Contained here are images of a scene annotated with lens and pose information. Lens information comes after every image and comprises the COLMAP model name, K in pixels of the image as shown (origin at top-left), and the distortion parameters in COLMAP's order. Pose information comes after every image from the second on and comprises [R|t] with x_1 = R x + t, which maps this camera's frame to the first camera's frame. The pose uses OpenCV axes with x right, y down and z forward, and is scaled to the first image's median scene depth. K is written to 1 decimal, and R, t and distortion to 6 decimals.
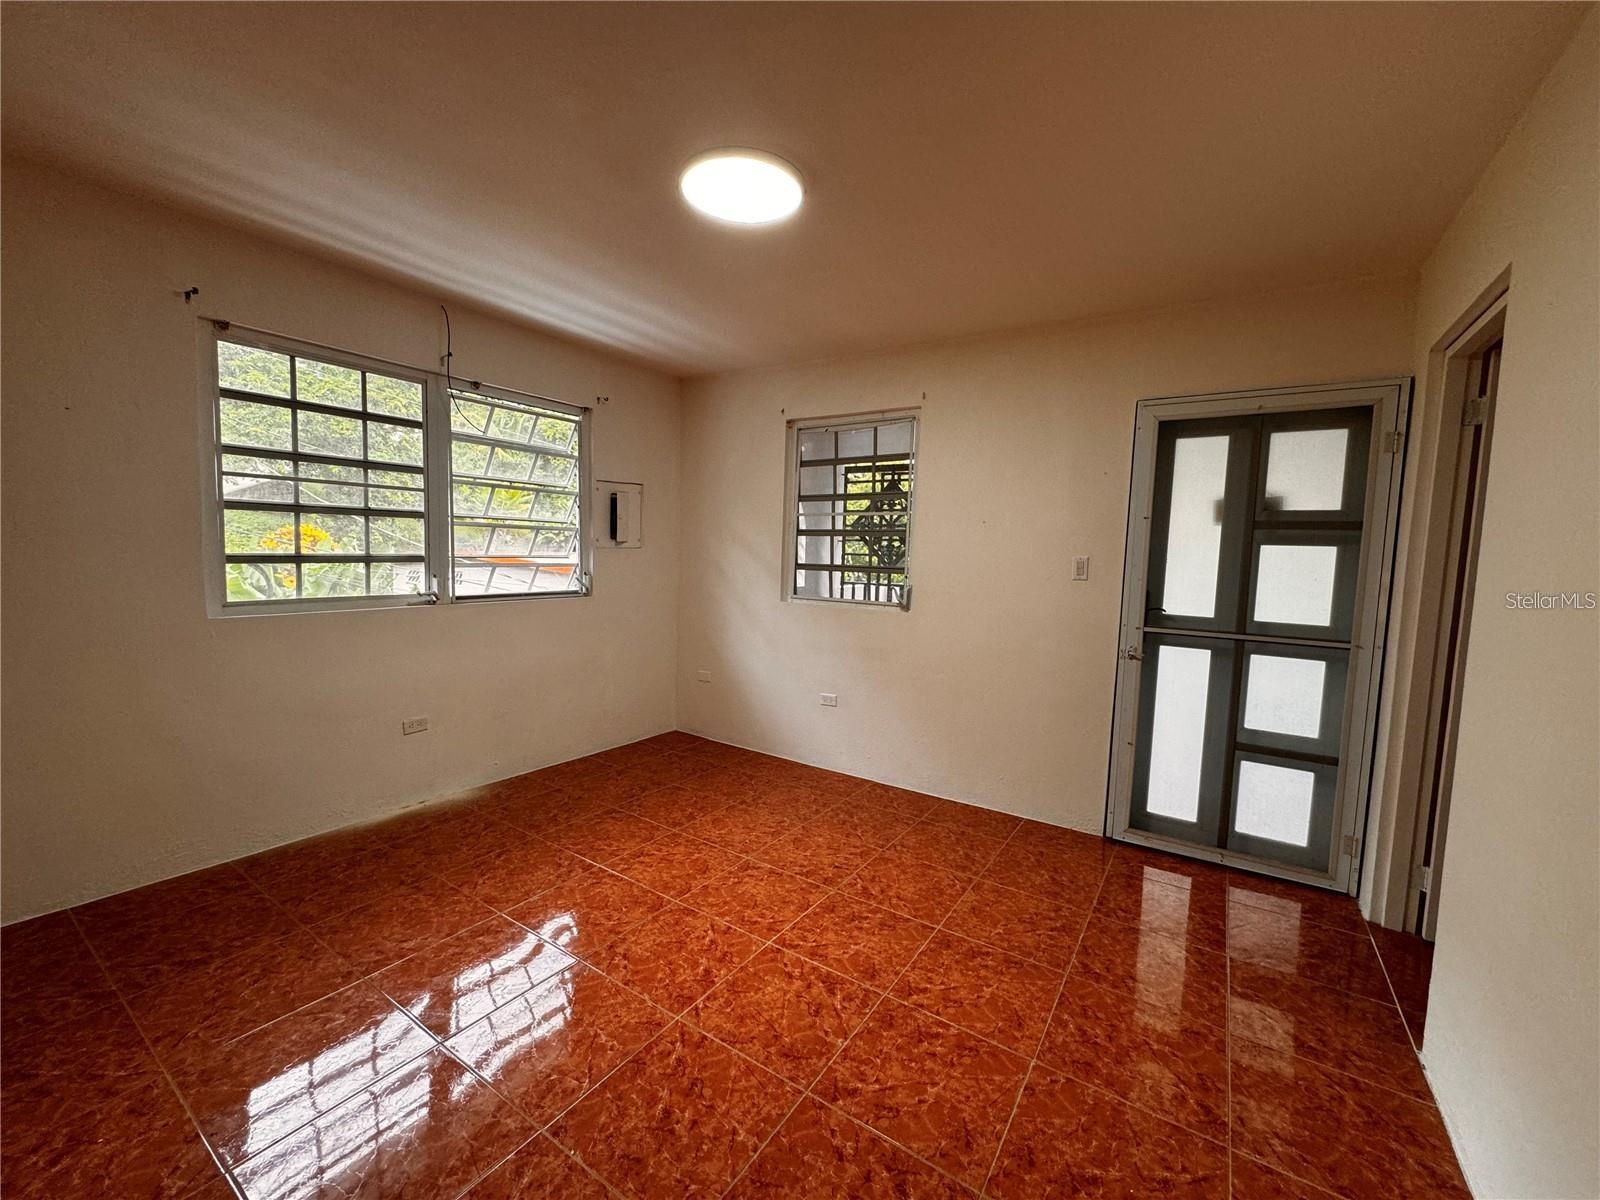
lens RADIAL K [[639.6, 0, 801.9], [0, 639.6, 603.5], [0, 0, 1]] dist [-0.003351, -0.000212]
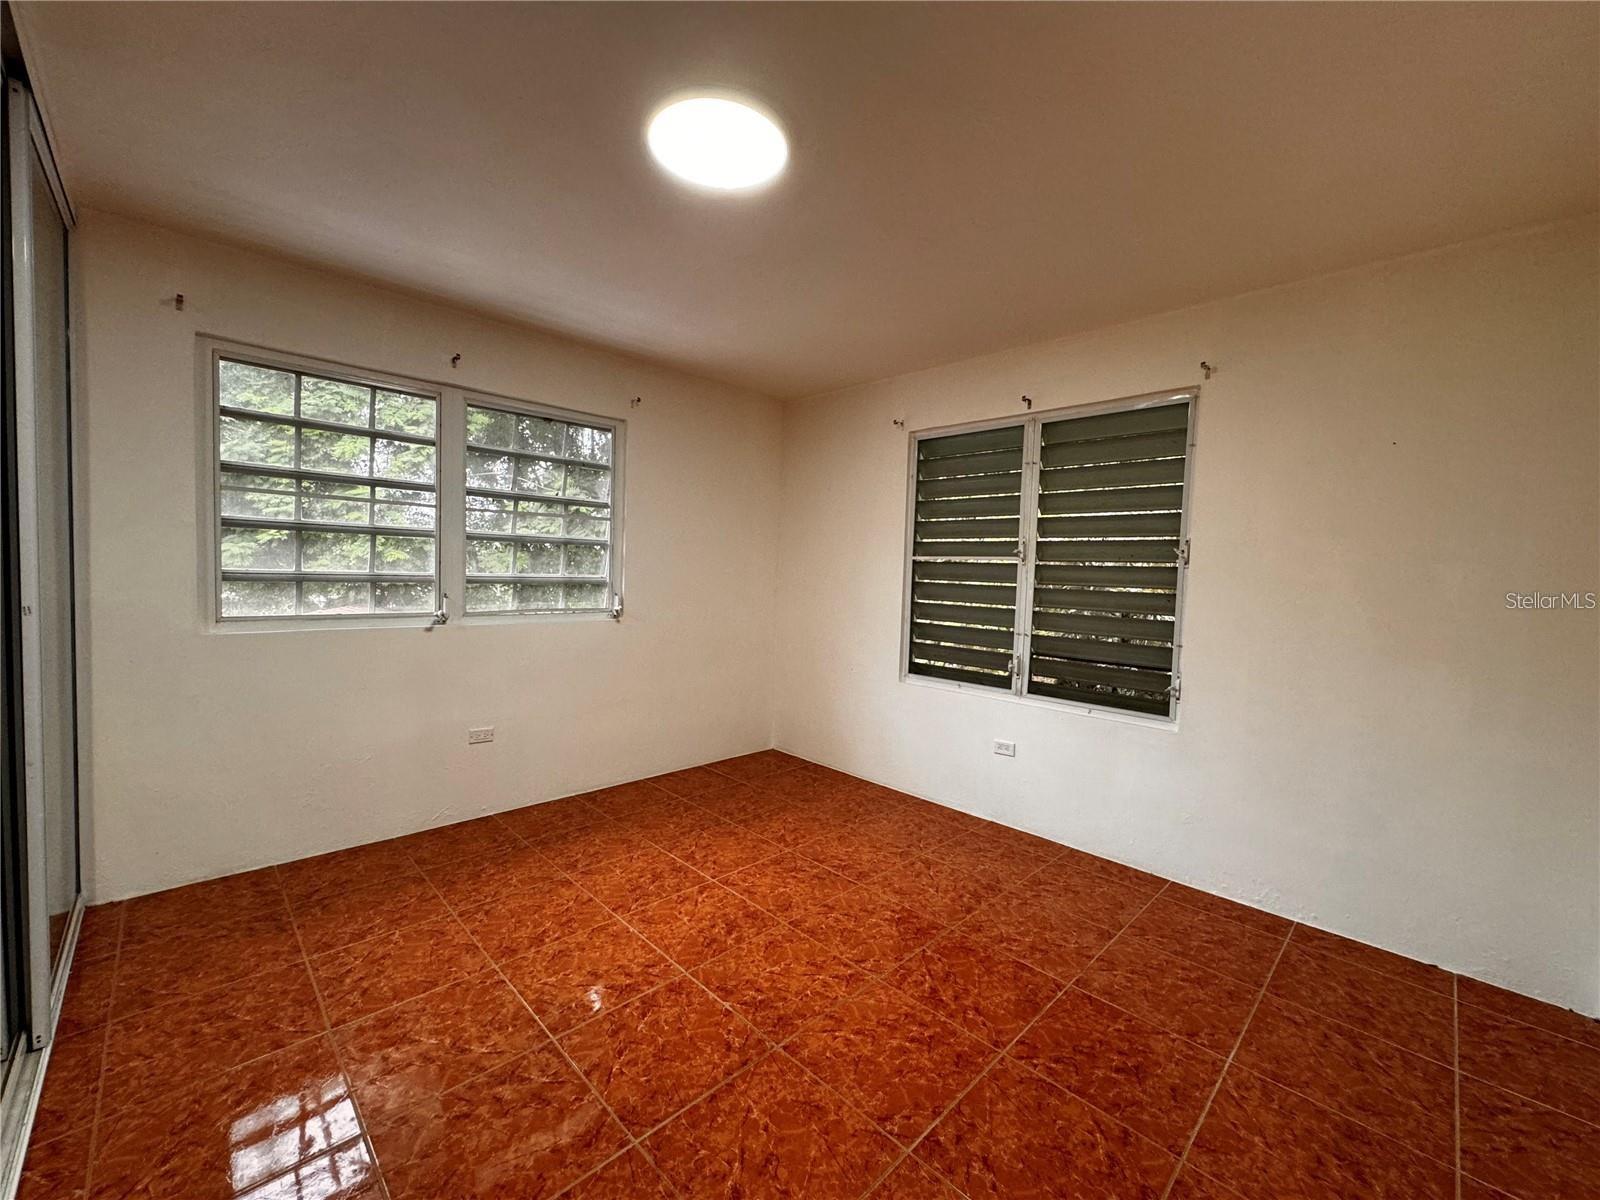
lens RADIAL K [[639.6, 0, 798.3], [0, 639.6, 593.1], [0, 0, 1]] dist [-0.003351, -0.000212]
pose [[0.978547, 0.004172, -0.205980, 0.146722], [-0.012213, 0.999211, -0.037781, -0.020492], [0.205660, 0.039486, 0.977827, 0.185587]]
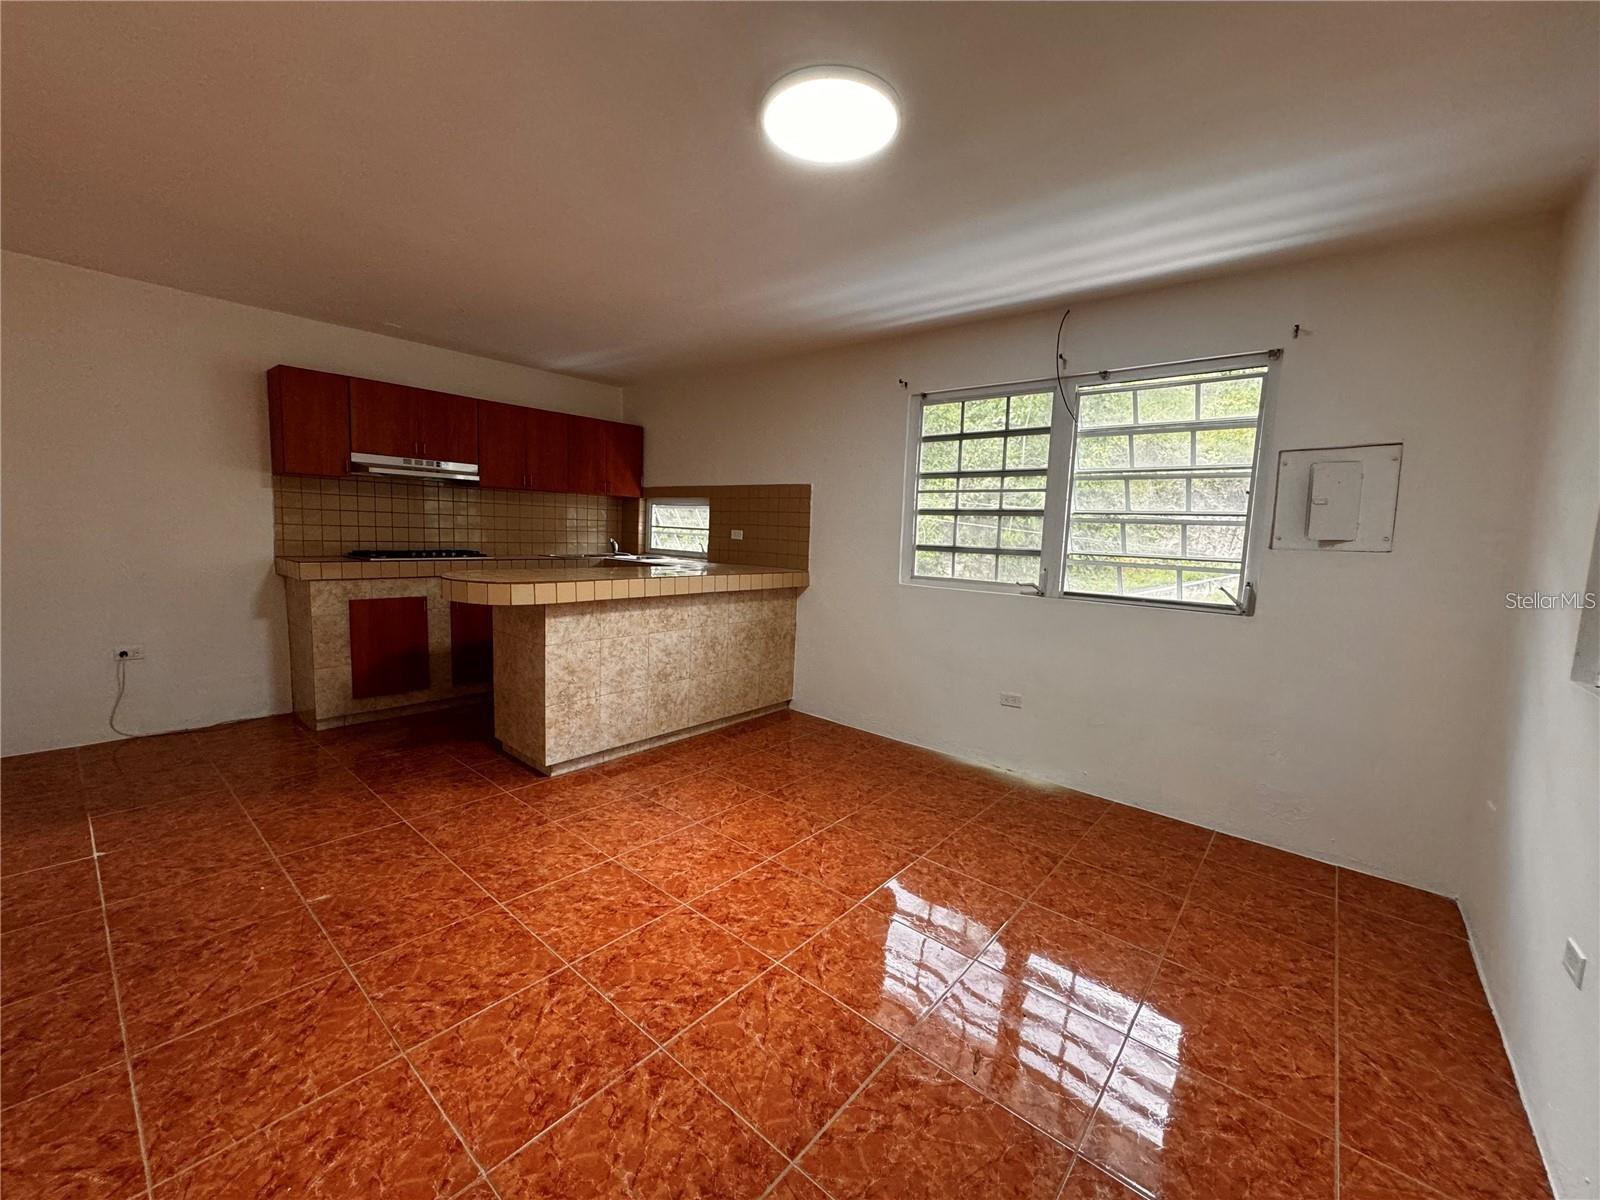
lens RADIAL K [[639.6, 0, 802.3], [0, 639.6, 606.5], [0, 0, 1]] dist [-0.003351, -0.000212]
pose [[-0.112398, 0.082698, -0.990216, 0.572046], [-0.126996, 0.987163, 0.096858, -0.037371], [0.985514, 0.136640, -0.100453, 0.766866]]
